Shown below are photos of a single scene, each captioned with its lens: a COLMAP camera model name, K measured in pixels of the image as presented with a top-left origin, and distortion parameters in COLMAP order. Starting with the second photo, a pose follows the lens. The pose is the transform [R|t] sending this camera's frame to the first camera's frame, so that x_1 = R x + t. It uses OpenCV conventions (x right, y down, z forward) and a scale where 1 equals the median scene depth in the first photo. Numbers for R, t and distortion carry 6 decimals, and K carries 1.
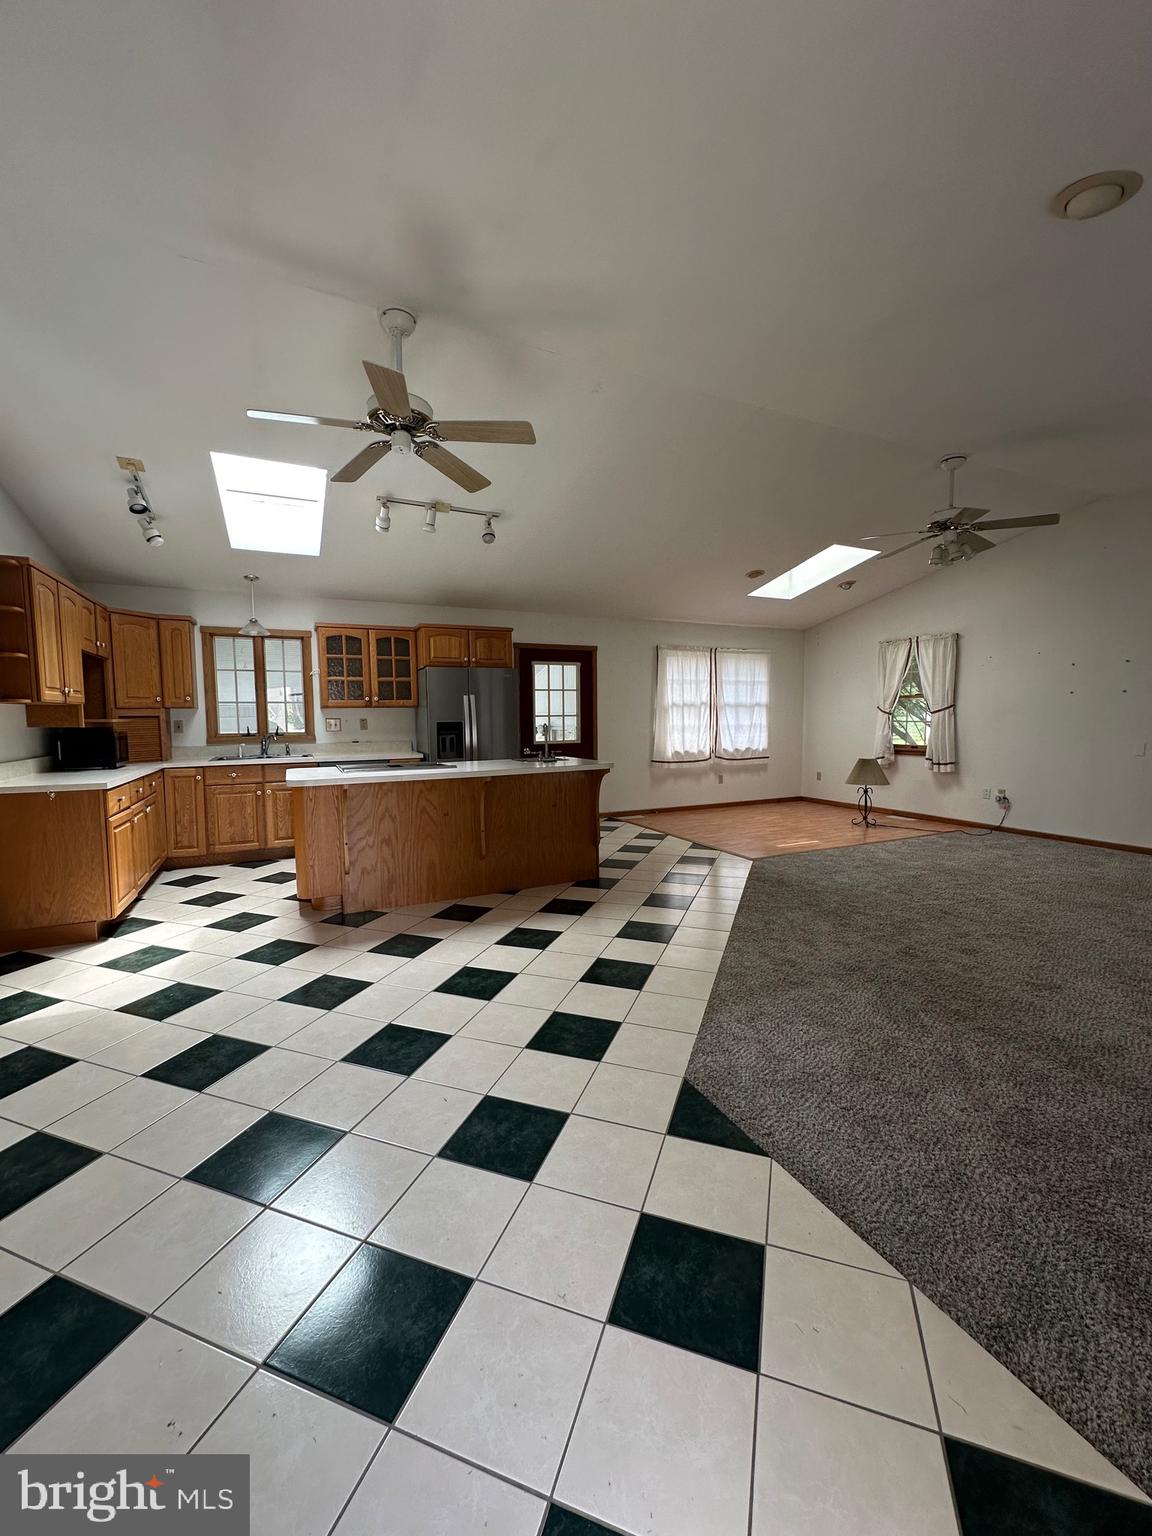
lens RADIAL K [[606.4, 0, 575.7], [0, 606.4, 766.7], [0, 0, 1]] dist [-0.003183, -0.000017]
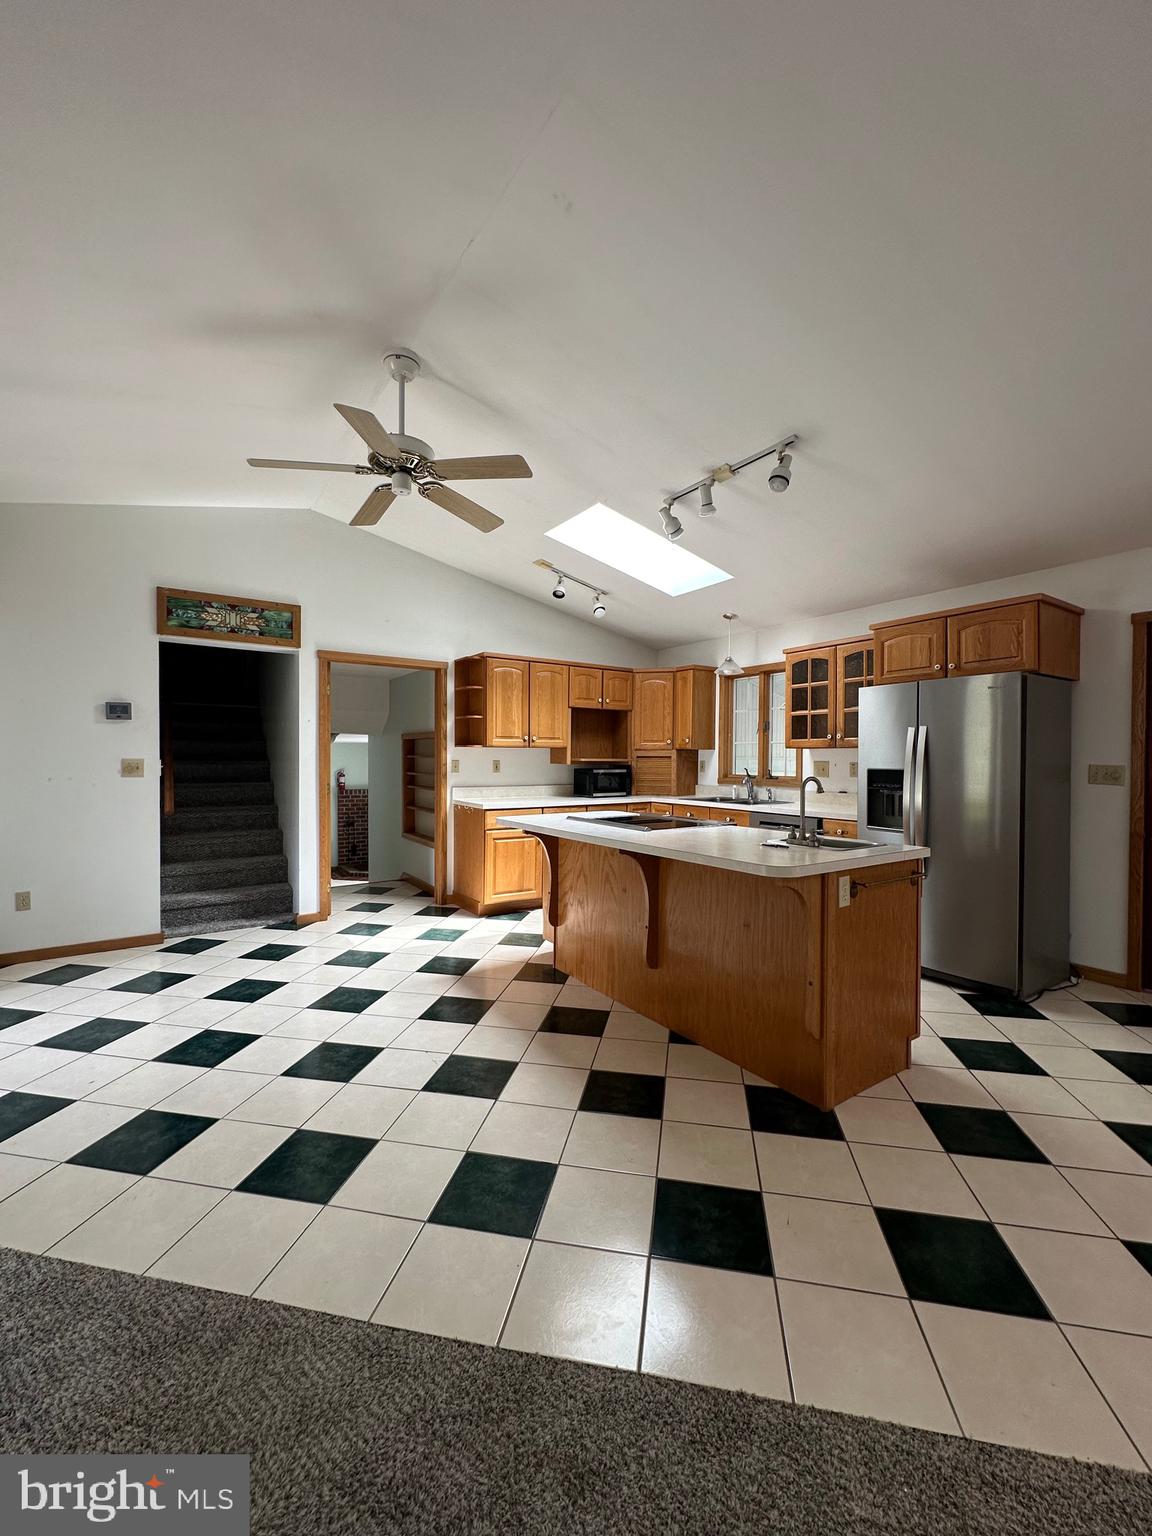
lens RADIAL K [[606.4, 0, 577.7], [0, 606.4, 769.2], [0, 0, 1]] dist [-0.003183, -0.000017]
pose [[0.151417, 0.033169, -0.987913, 0.374469], [-0.080779, 0.996509, 0.021077, -0.061926], [0.985164, 0.076611, 0.153568, 0.577564]]
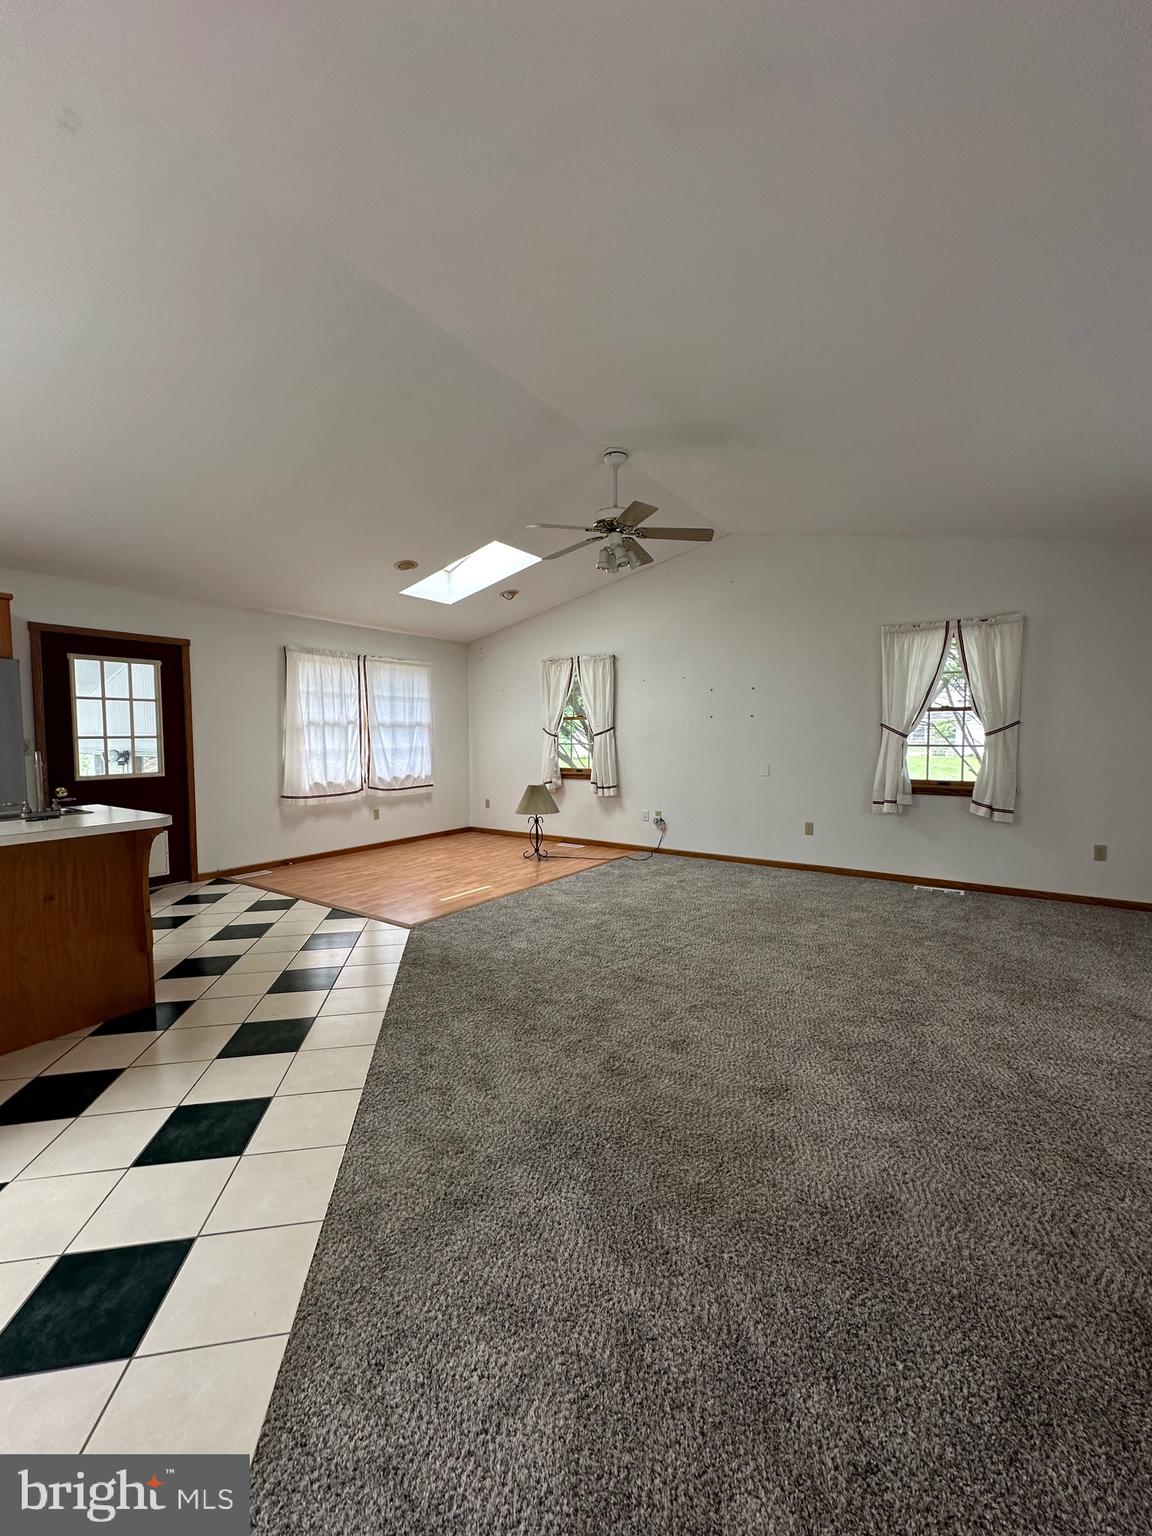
lens RADIAL K [[606.4, 0, 574.9], [0, 606.4, 764.2], [0, 0, 1]] dist [-0.003183, -0.000017]
pose [[0.864320, -0.020048, 0.502543, 0.082128], [0.039223, 0.998849, -0.027612, -0.019413], [-0.501411, 0.043577, 0.864111, 0.204556]]
